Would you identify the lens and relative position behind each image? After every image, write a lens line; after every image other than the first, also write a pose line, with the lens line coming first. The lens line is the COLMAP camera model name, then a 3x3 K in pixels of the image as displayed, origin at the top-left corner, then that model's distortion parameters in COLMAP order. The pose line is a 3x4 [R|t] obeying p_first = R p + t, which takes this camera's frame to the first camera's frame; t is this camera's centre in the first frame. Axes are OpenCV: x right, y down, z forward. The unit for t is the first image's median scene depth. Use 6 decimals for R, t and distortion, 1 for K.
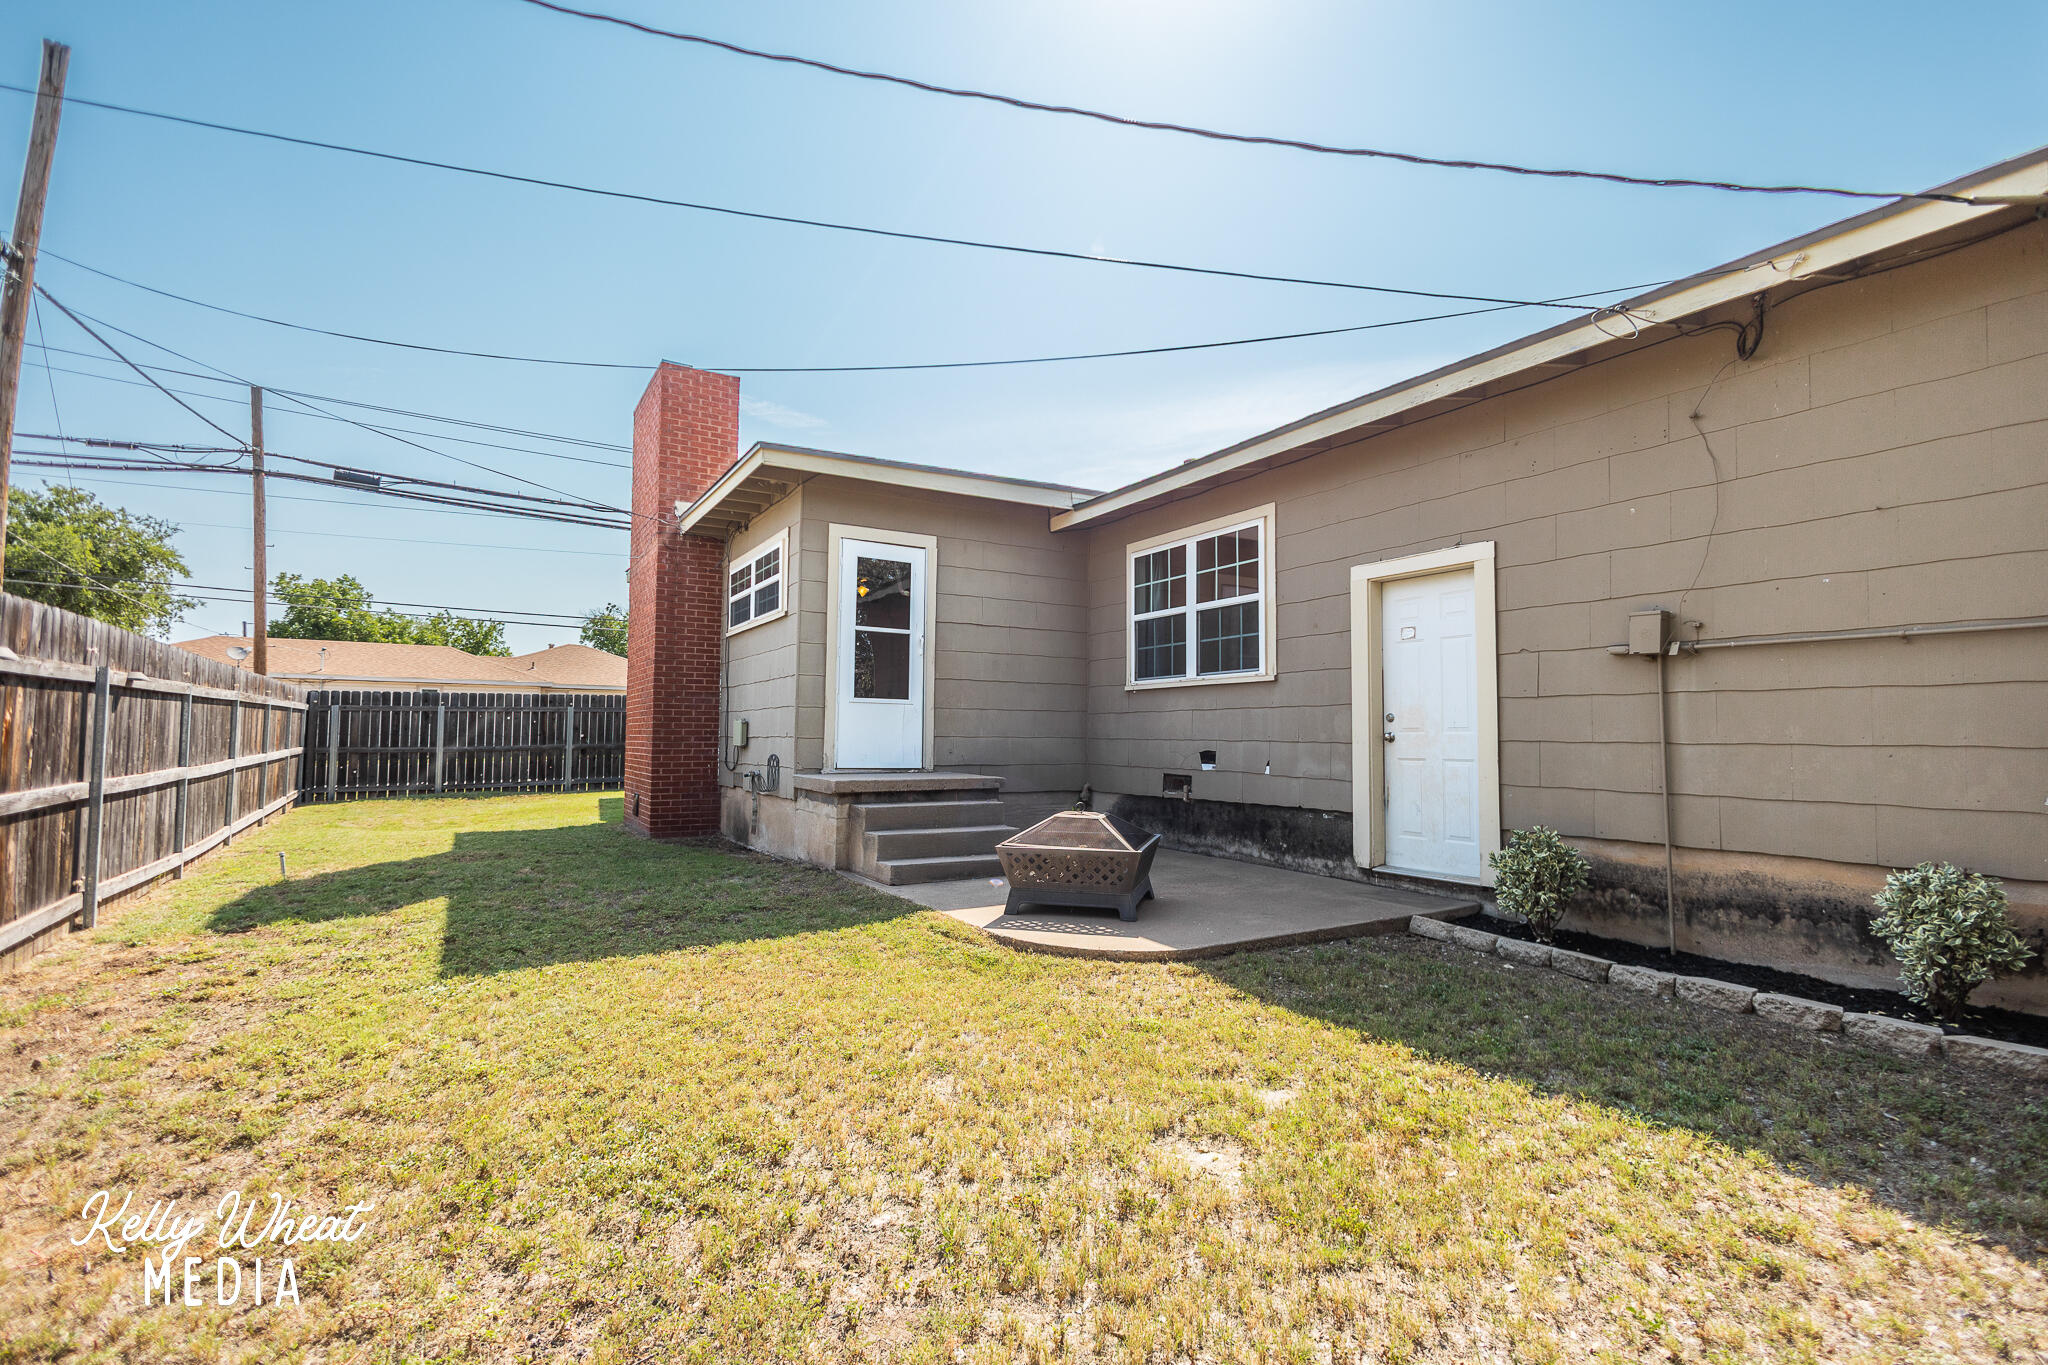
lens RADIAL K [[932.6, 0, 1015.8], [0, 932.6, 680.6], [0, 0, 1]] dist [0.012863, -0.007215]
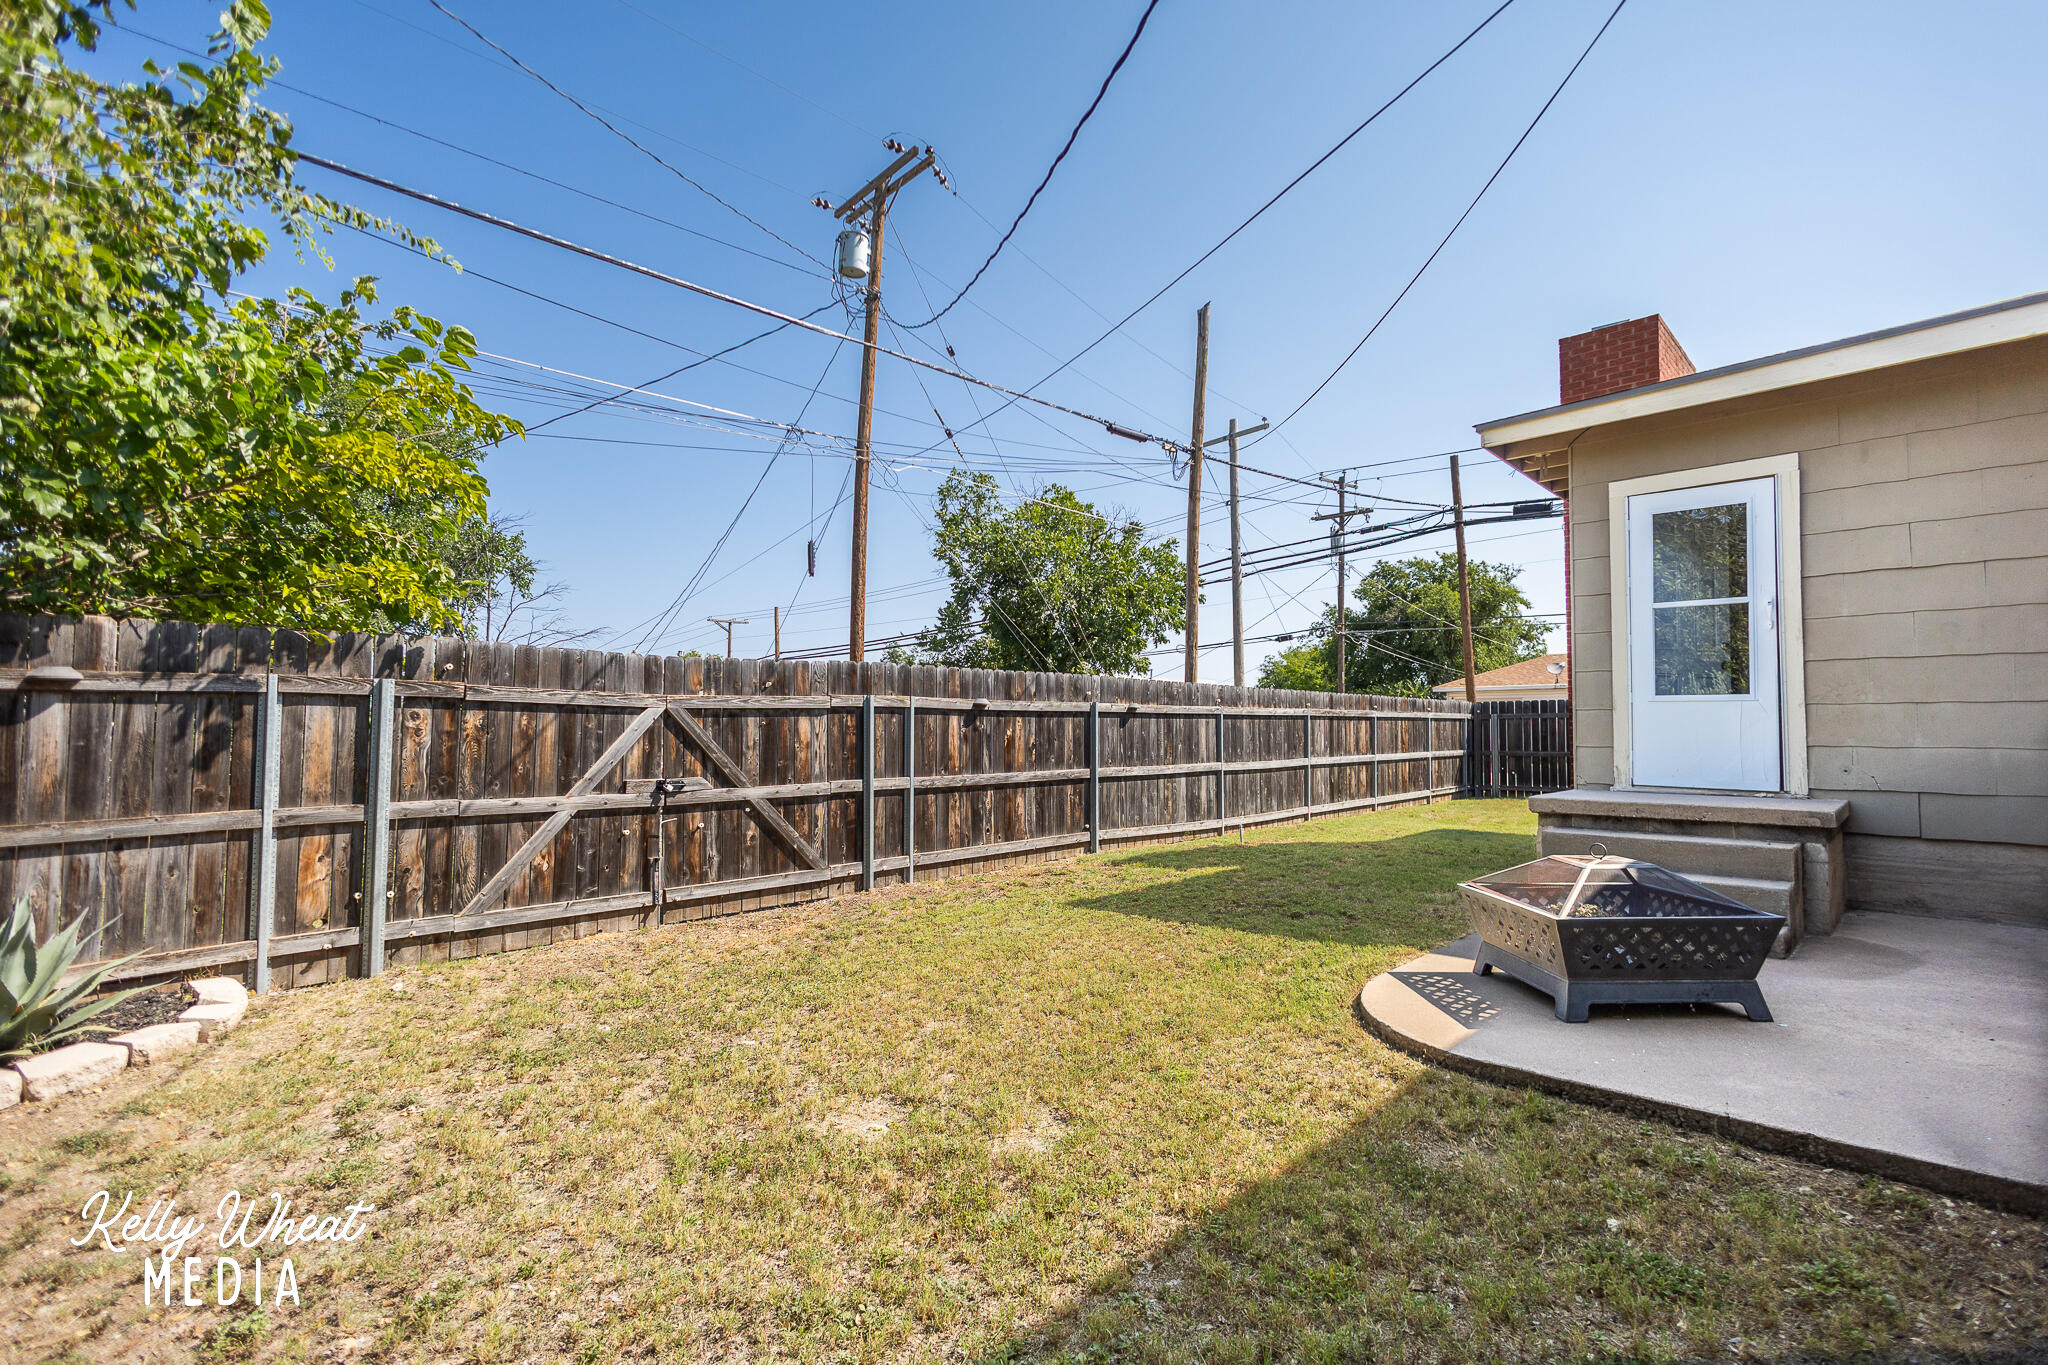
lens RADIAL K [[927.9, 0, 1024.0], [0, 927.9, 682.5], [0, 0, 1]] dist [0.000217, -0.000333]
pose [[0.259168, -0.057532, -0.964117, 0.408229], [0.055272, 0.997472, -0.044665, 0.011776], [0.964249, -0.041714, 0.261693, 0.270014]]
